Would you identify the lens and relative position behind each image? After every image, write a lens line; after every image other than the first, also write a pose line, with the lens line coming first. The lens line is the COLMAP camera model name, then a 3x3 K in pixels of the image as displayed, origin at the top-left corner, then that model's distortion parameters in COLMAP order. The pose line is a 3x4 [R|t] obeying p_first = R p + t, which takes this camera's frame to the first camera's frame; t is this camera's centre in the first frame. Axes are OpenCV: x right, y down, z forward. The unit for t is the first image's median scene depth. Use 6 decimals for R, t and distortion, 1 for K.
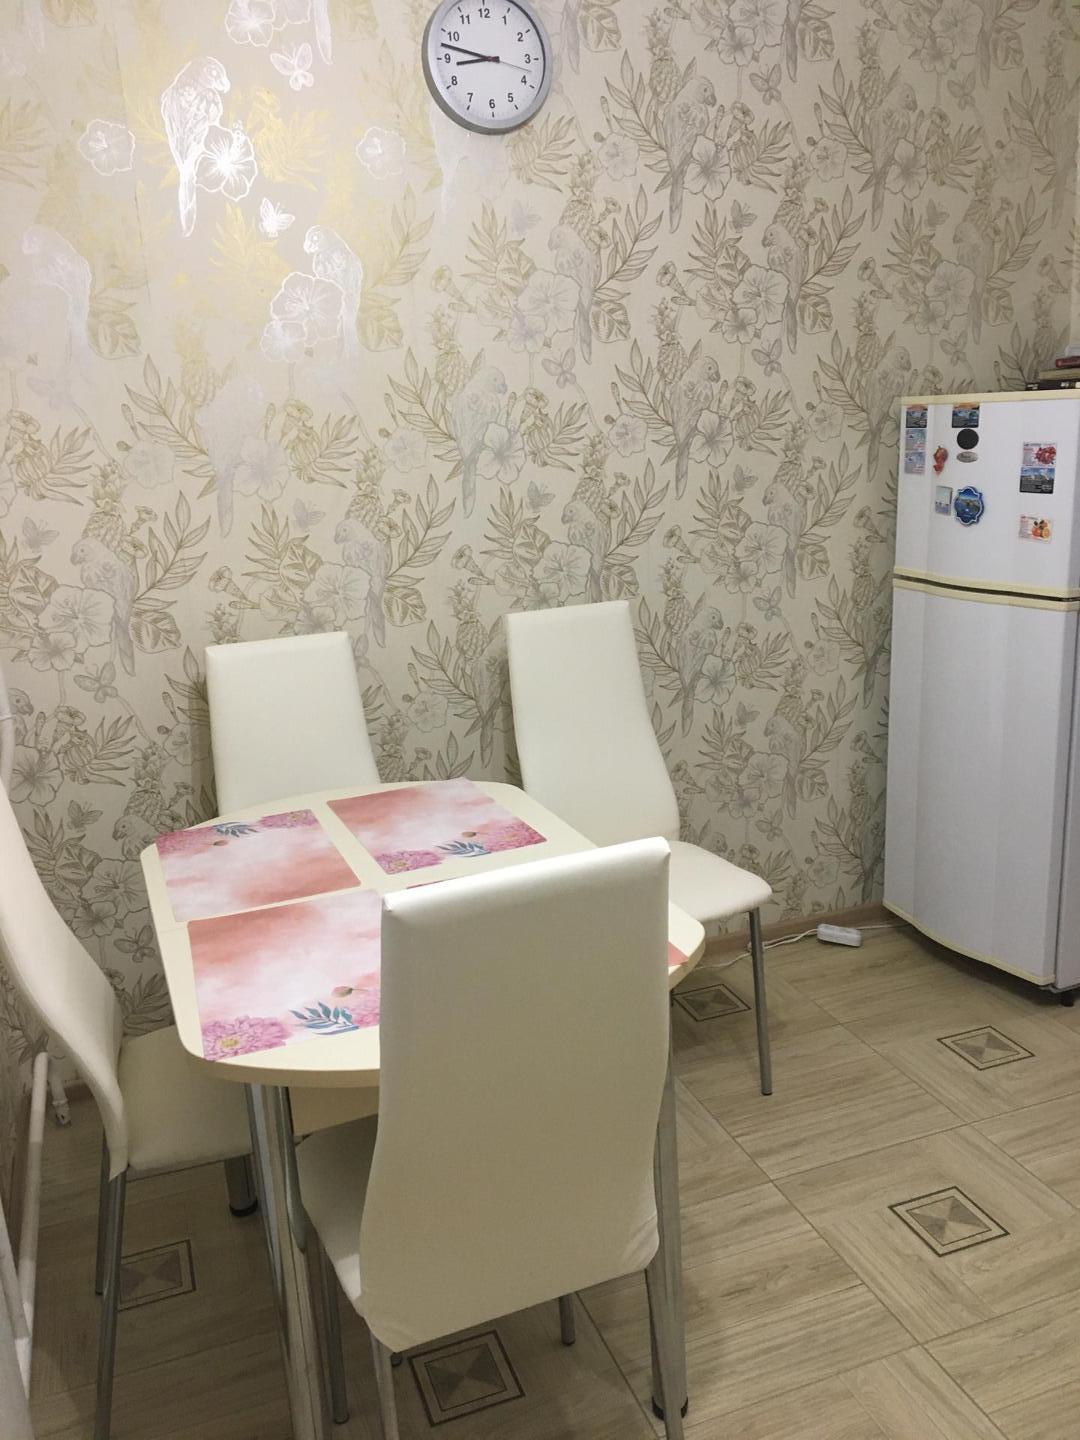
lens RADIAL K [[1213.2, 0, 549.7], [0, 1213.2, 694.5], [0, 0, 1]] dist [0.068448, -0.105275]
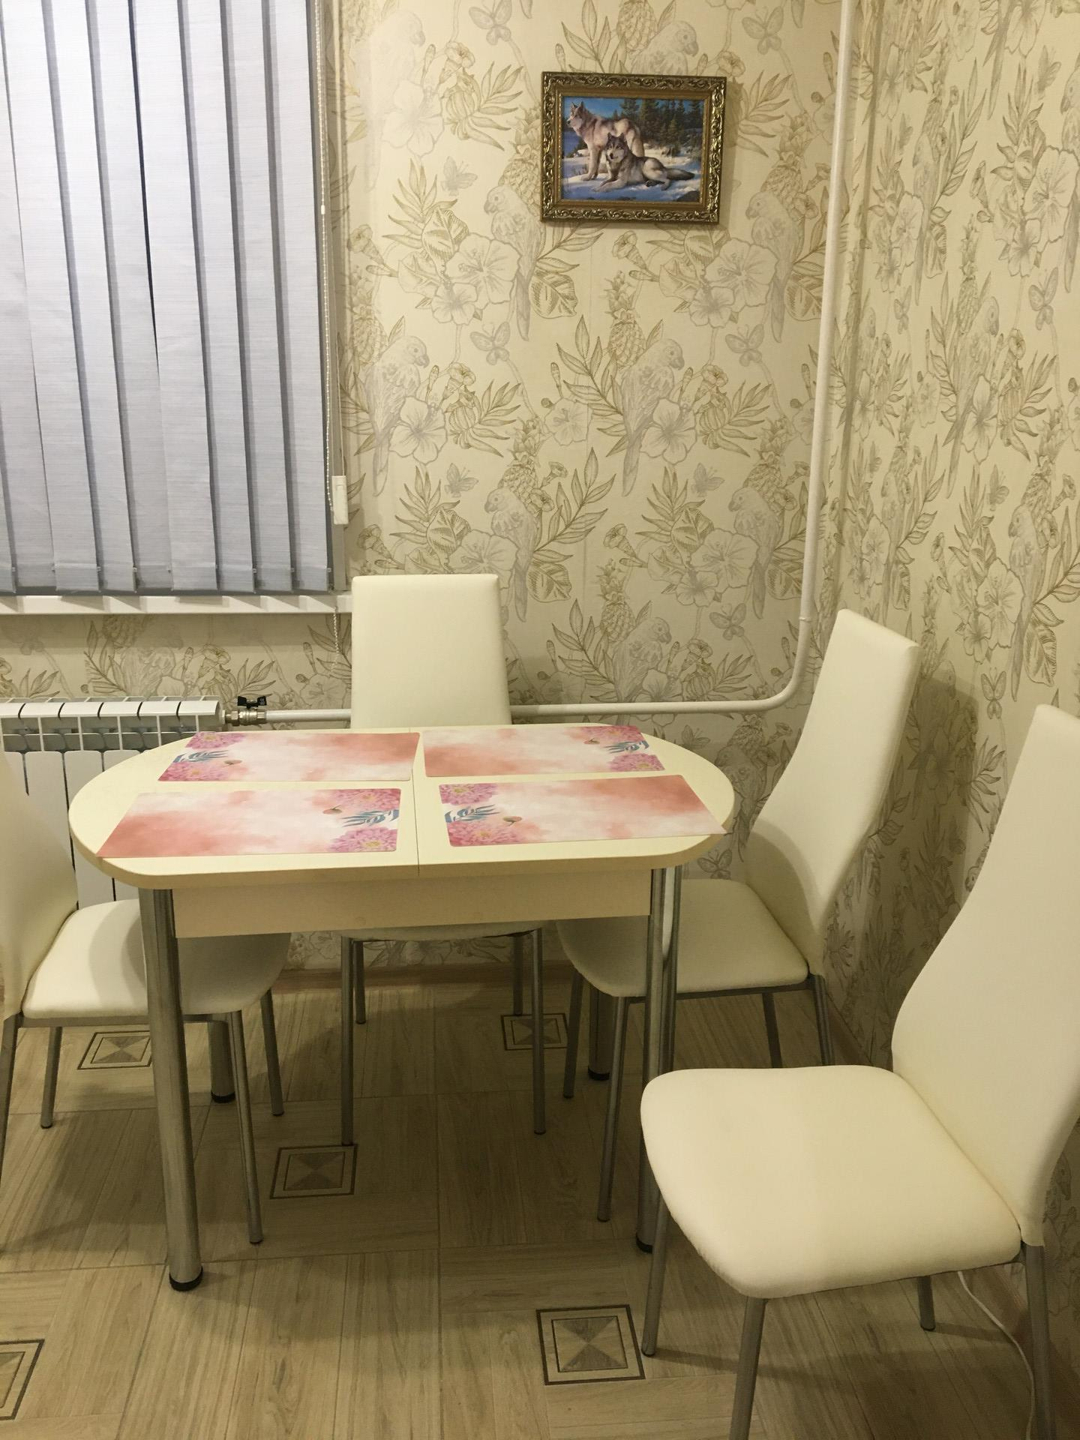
lens RADIAL K [[1213.2, 0, 544.6], [0, 1213.2, 716.8], [0, 0, 1]] dist [0.068448, -0.105275]
pose [[0.966145, 0.125838, -0.225230, 0.279392], [-0.116827, 0.991740, 0.052954, -0.038609], [0.230033, -0.024849, 0.972866, 0.096855]]
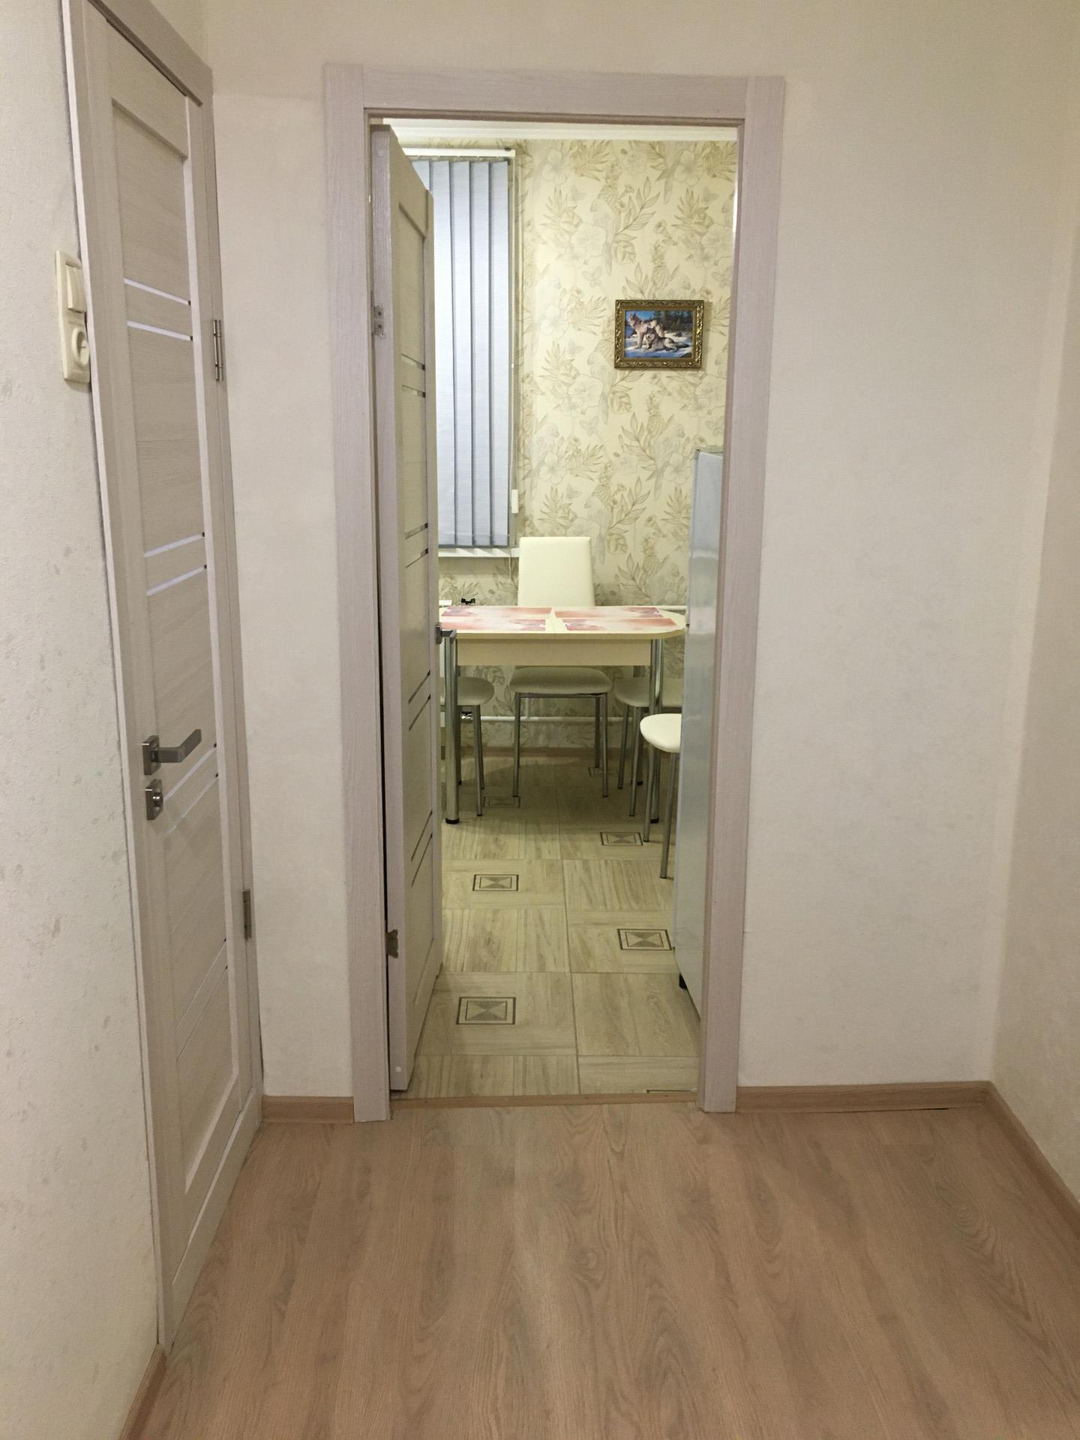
lens RADIAL K [[1213.2, 0, 540.6], [0, 1213.2, 719.7], [0, 0, 1]] dist [0.068448, -0.105275]
pose [[0.941090, 0.129538, -0.312361, 0.564742], [-0.131388, 0.991214, 0.015213, 0.160796], [0.311587, 0.026724, 0.949842, -0.781736]]
